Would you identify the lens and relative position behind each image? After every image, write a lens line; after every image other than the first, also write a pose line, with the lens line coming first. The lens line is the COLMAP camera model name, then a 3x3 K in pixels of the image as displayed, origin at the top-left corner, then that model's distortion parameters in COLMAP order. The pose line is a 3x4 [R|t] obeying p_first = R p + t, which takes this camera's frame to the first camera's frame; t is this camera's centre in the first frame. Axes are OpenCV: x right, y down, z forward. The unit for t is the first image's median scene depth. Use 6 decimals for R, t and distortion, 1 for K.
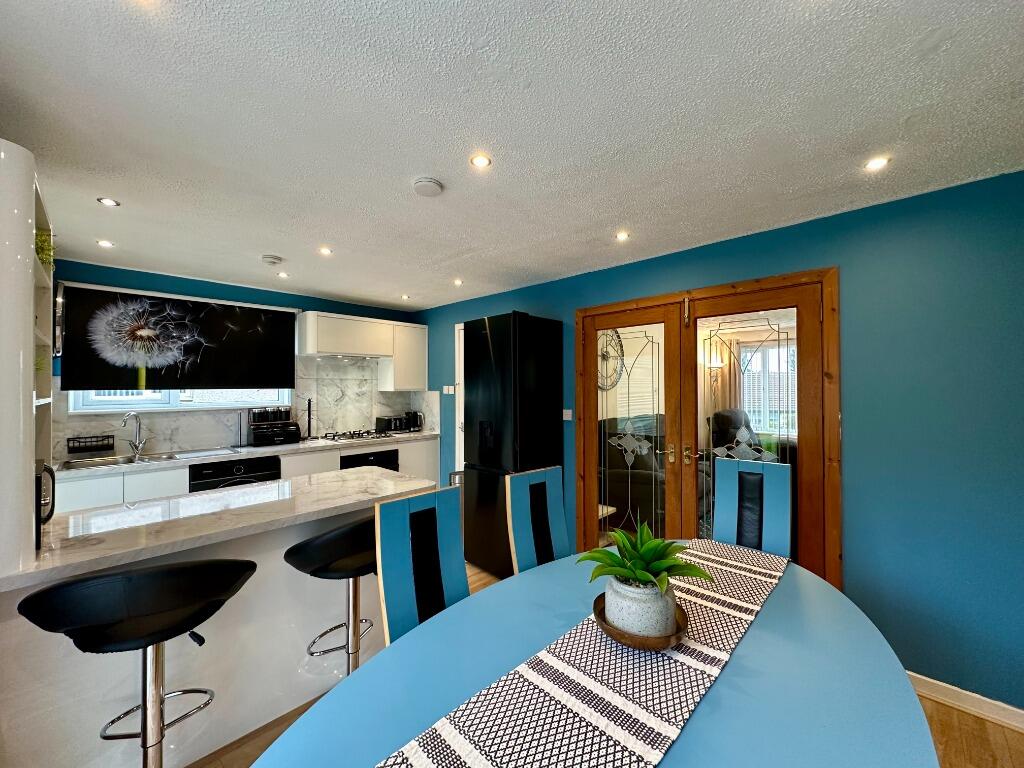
lens RADIAL K [[412.6, 0, 511.7], [0, 412.6, 381.4], [0, 0, 1]] dist [-0.001570, 0.000274]
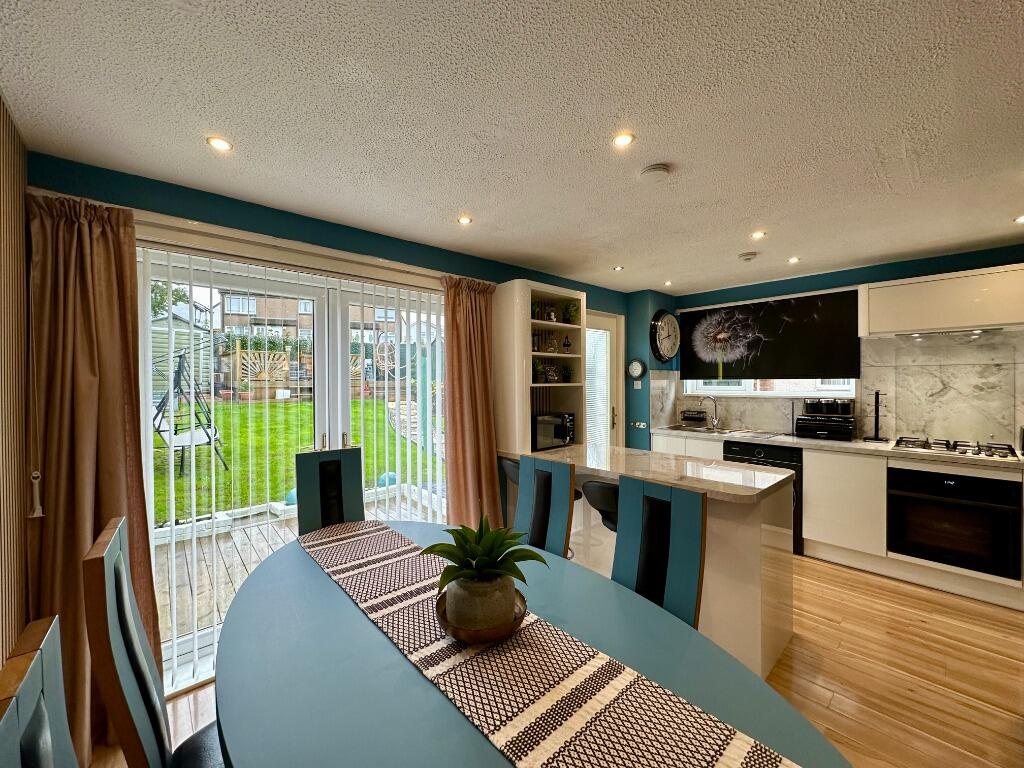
lens RADIAL K [[412.6, 0, 512.3], [0, 412.6, 386.1], [0, 0, 1]] dist [-0.001570, 0.000274]
pose [[-0.065536, 0.018977, -0.997670, 0.441898], [0.017586, 0.999686, 0.017860, 0.005843], [0.997695, -0.016375, -0.065849, 0.394458]]
